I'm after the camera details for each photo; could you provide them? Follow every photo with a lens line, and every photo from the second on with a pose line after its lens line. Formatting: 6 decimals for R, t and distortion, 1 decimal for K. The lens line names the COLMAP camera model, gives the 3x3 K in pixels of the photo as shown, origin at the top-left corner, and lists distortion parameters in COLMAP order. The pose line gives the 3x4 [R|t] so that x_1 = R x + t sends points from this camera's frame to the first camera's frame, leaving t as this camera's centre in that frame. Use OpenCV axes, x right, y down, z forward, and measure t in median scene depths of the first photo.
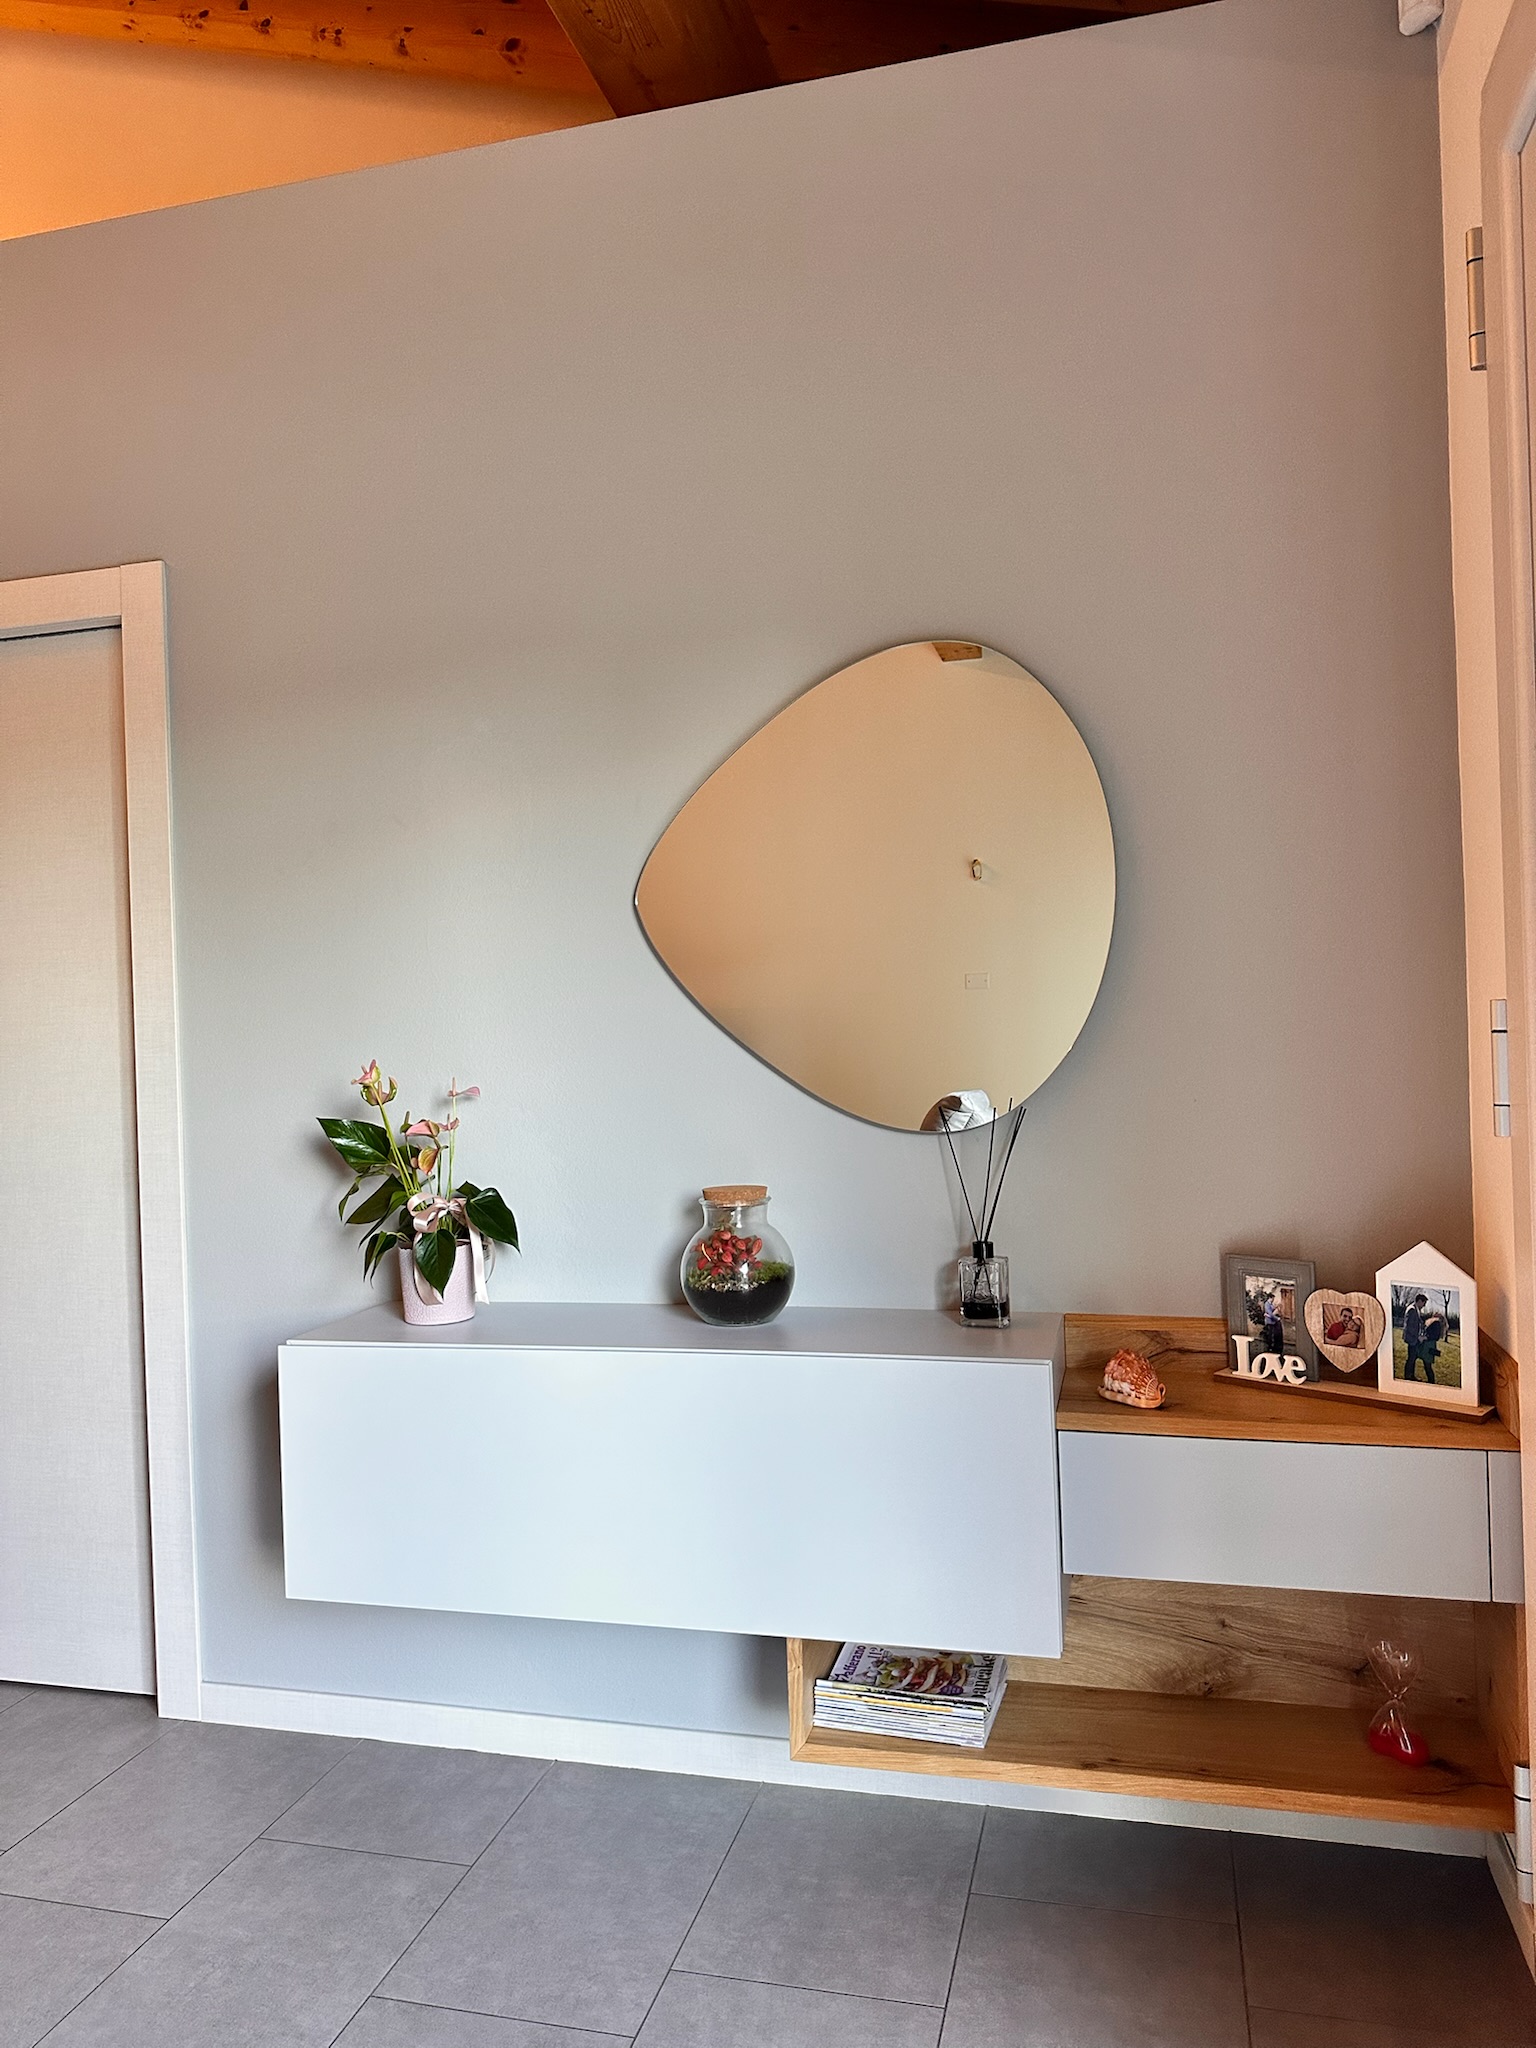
lens RADIAL K [[1446.7, 0, 768.0], [0, 1446.7, 1024.0], [0, 0, 1]] dist [0.001925, -0.000856]
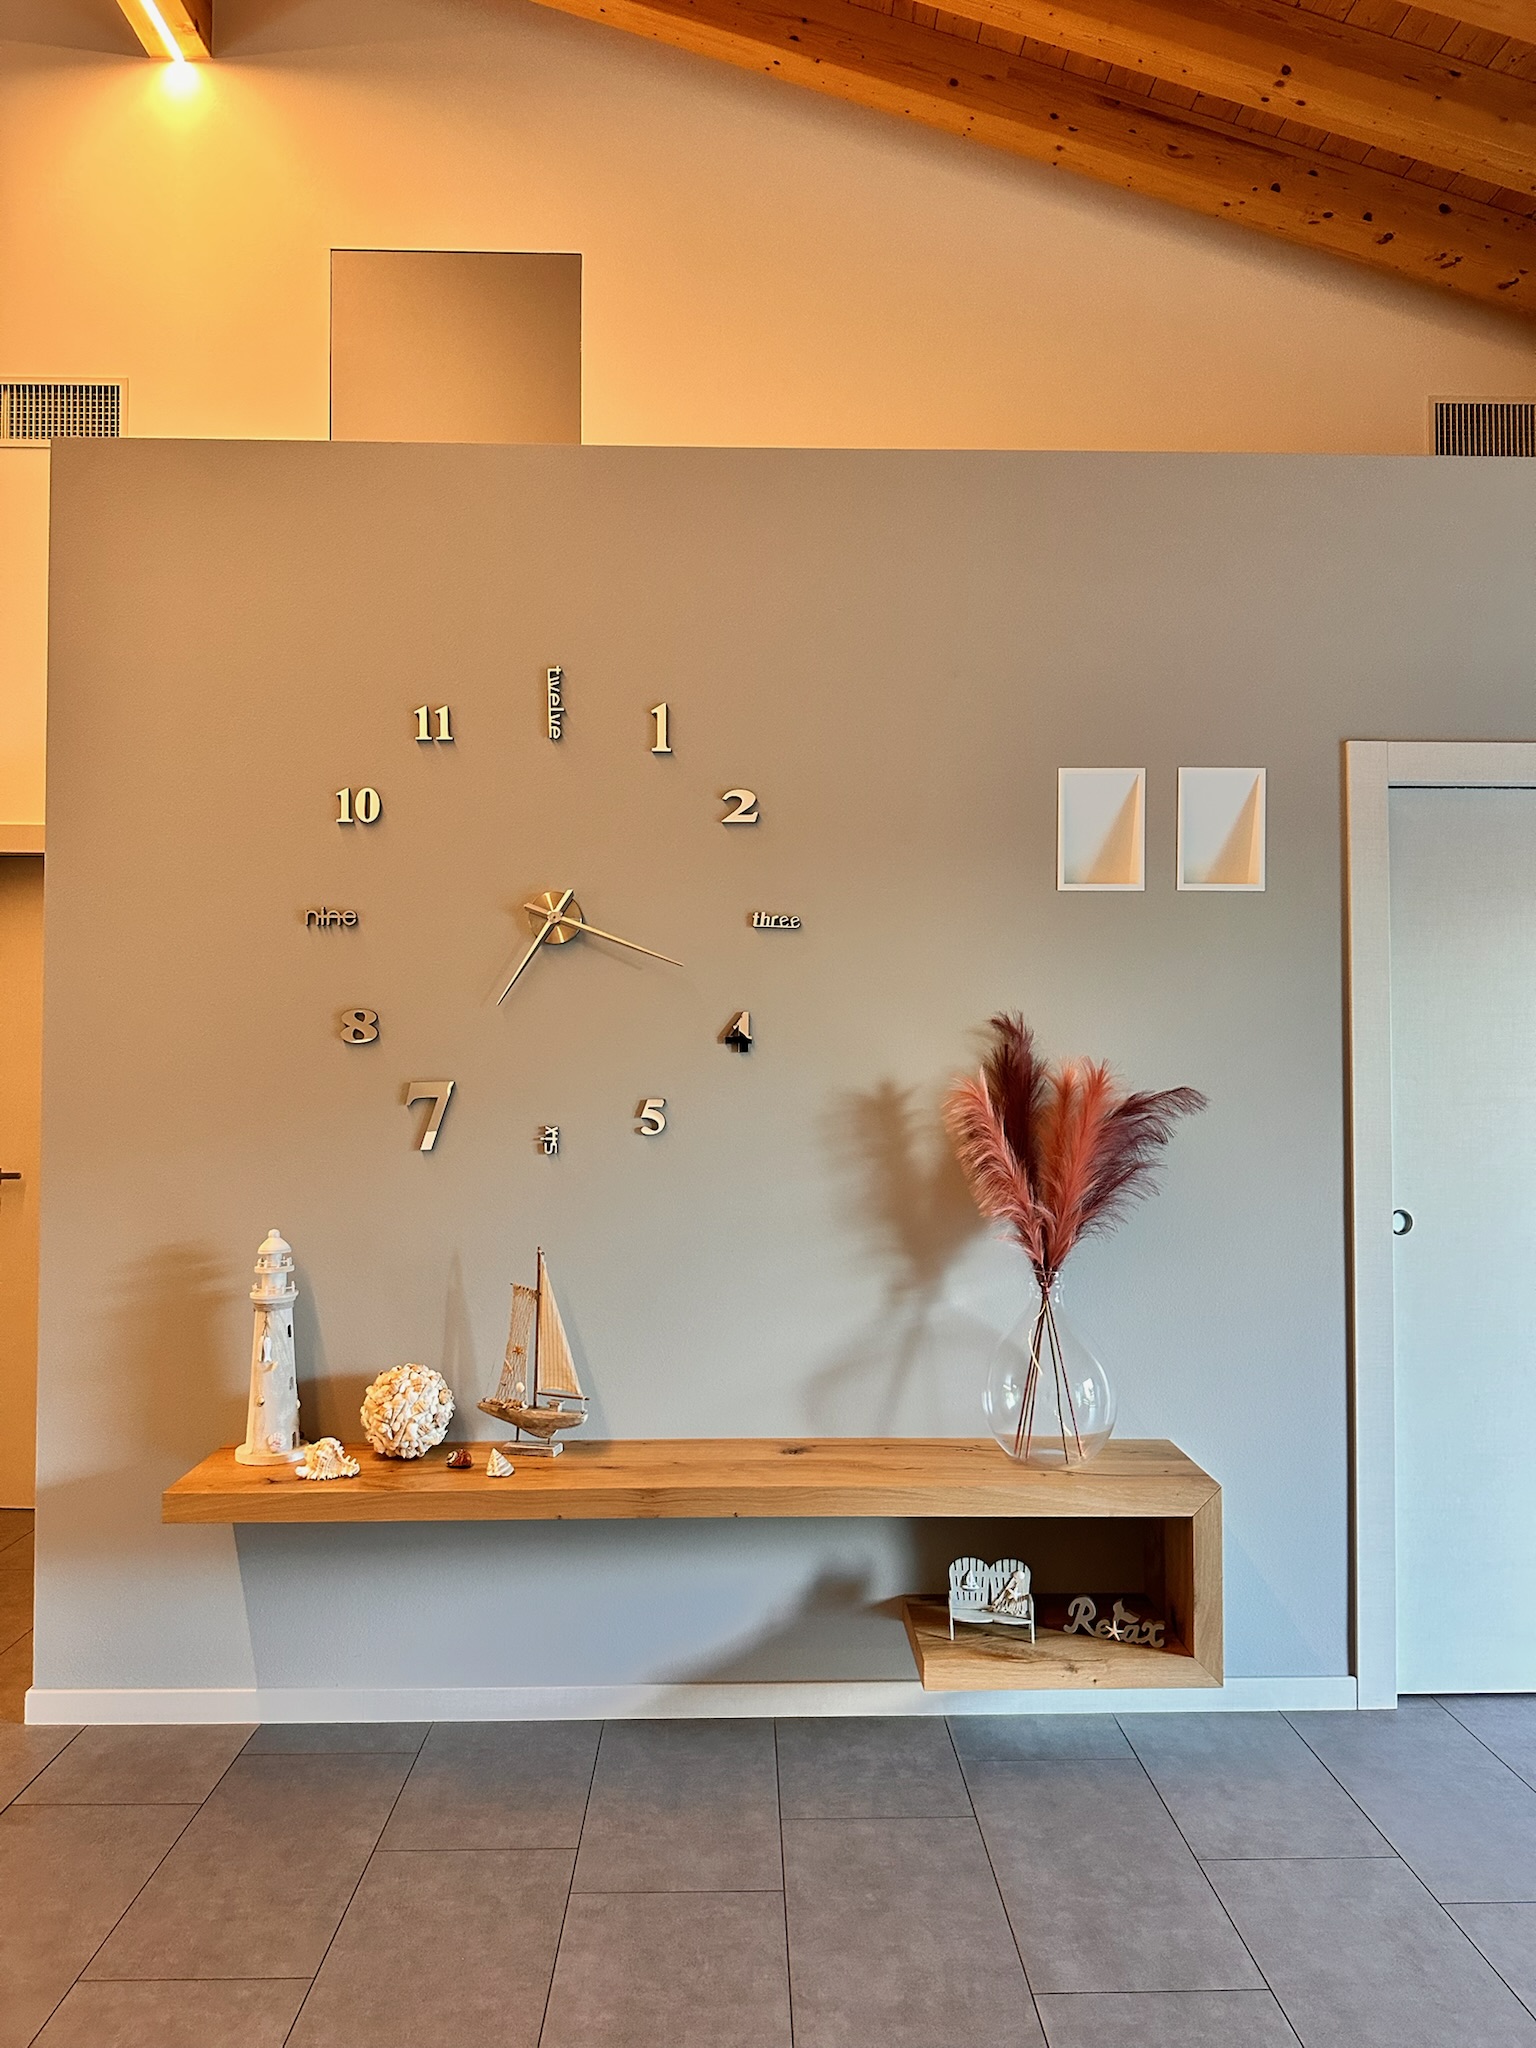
lens RADIAL K [[1424.6, 0, 768.0], [0, 1424.6, 1024.0], [0, 0, 1]] dist [0.091566, -0.115360]
pose [[0.962976, 0.037616, 0.266951, -1.955858], [-0.029658, 0.998989, -0.033781, -0.022457], [-0.267952, 0.024613, 0.963118, 0.069157]]
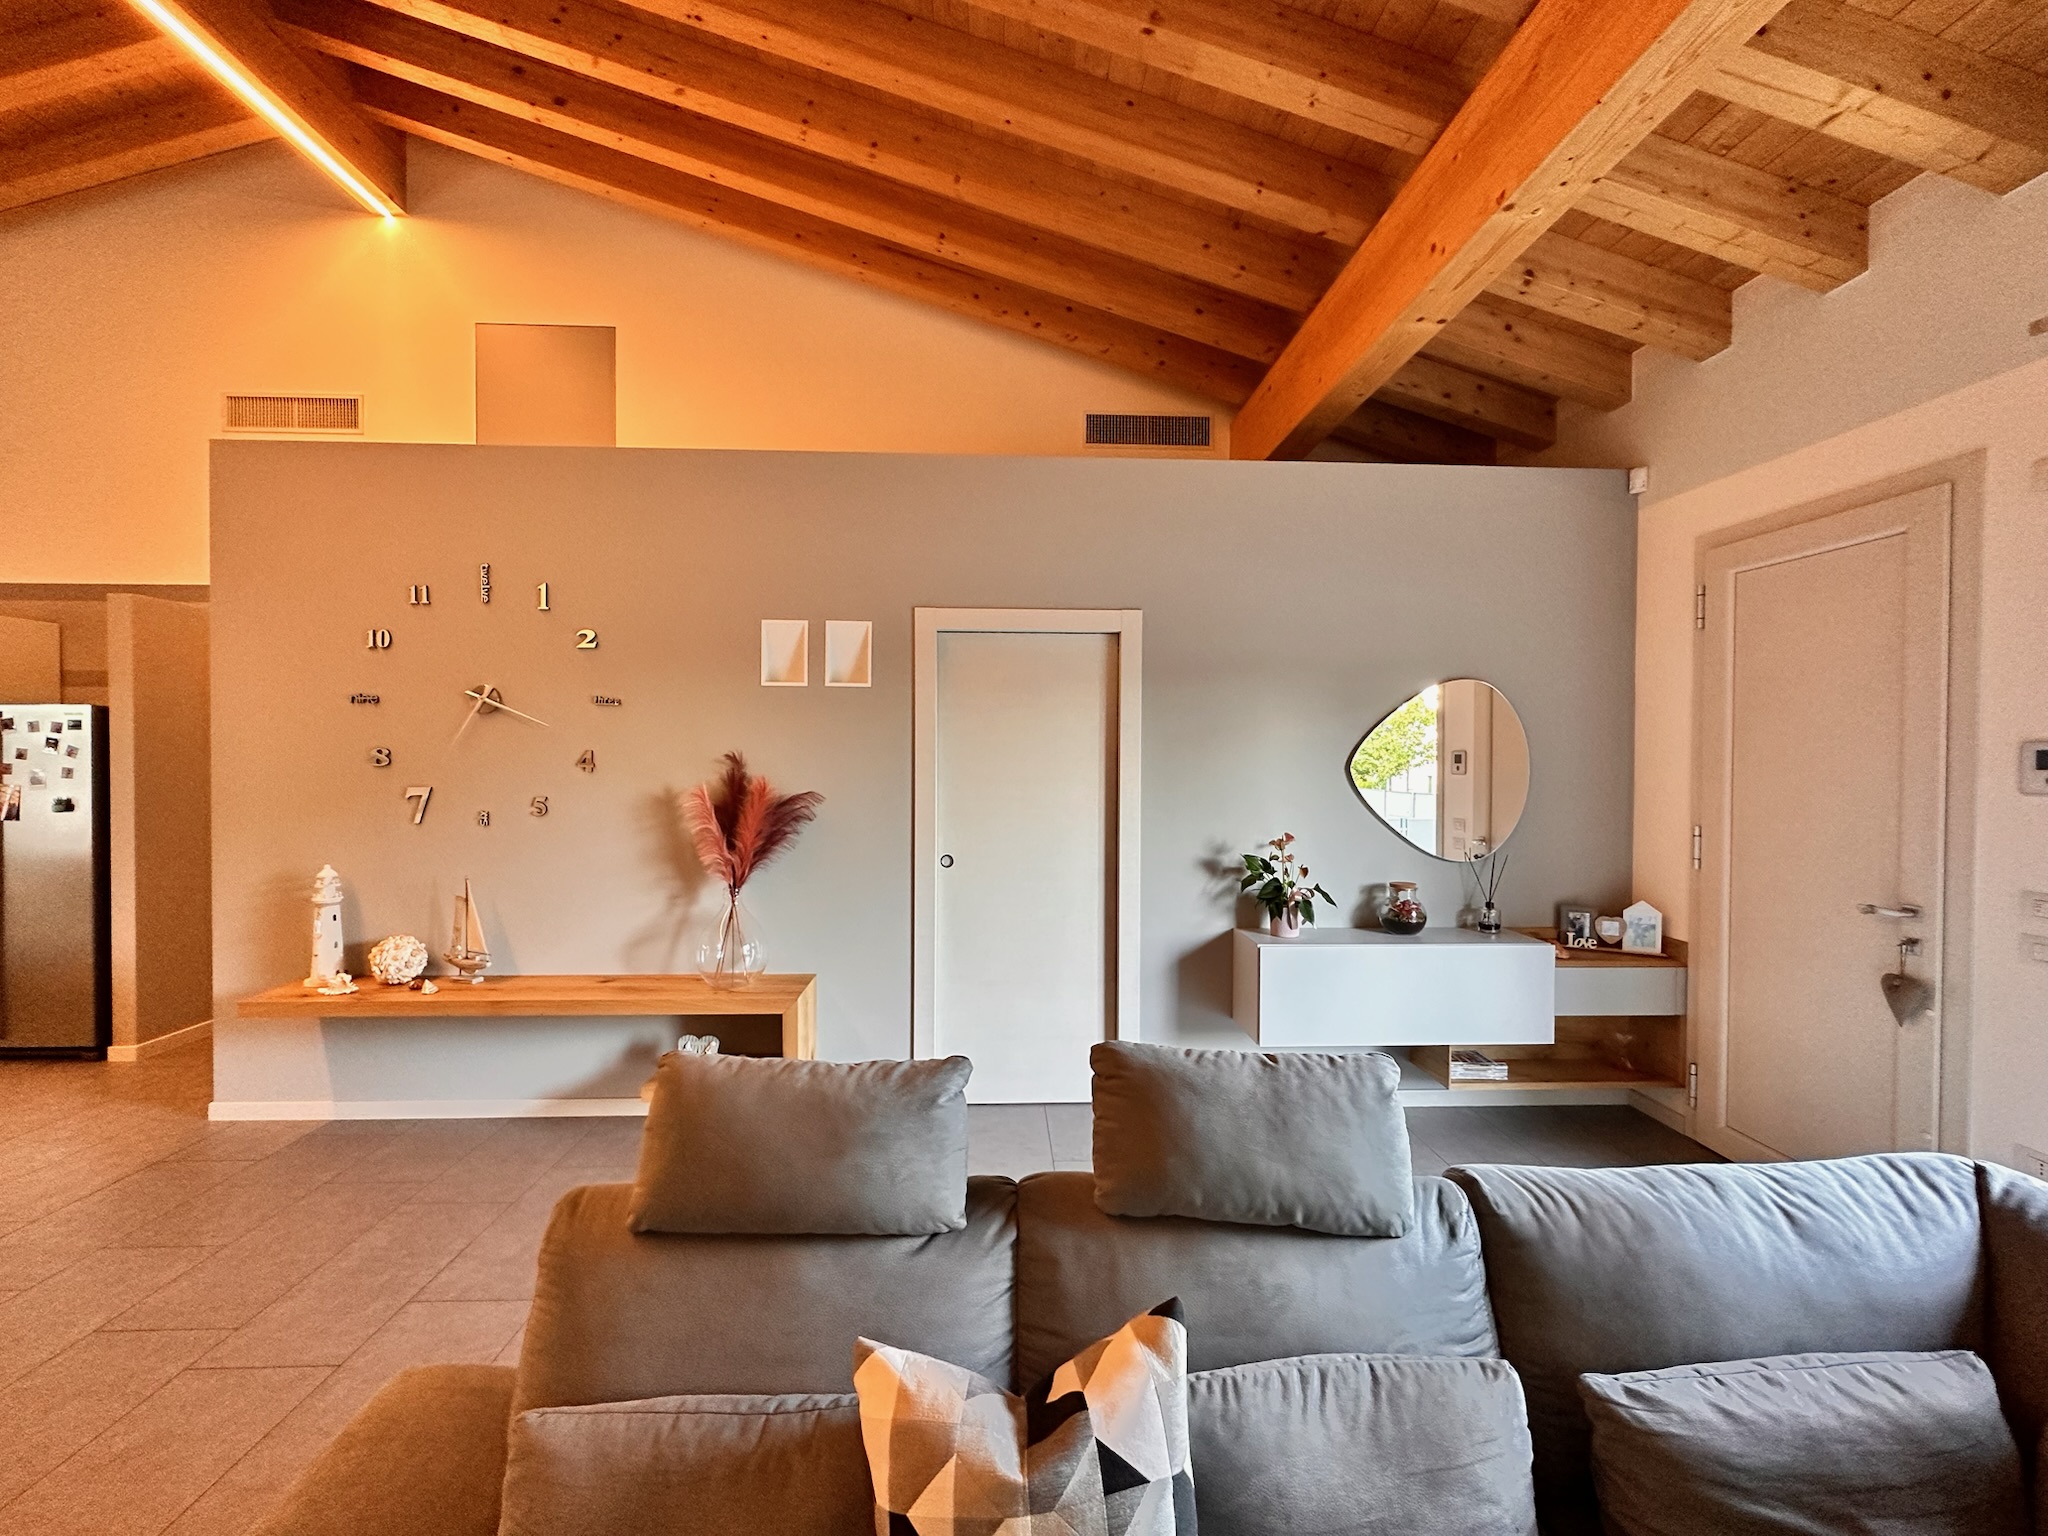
lens RADIAL K [[810.3, 0, 1017.9], [0, 810.3, 768.6], [0, 0, 1]] dist [-0.001727, 0.000123]
pose [[0.959177, 0.030335, 0.281173, -1.219935], [-0.033635, 0.999410, 0.006918, -0.087861], [-0.280798, -0.016093, 0.959632, -0.241844]]
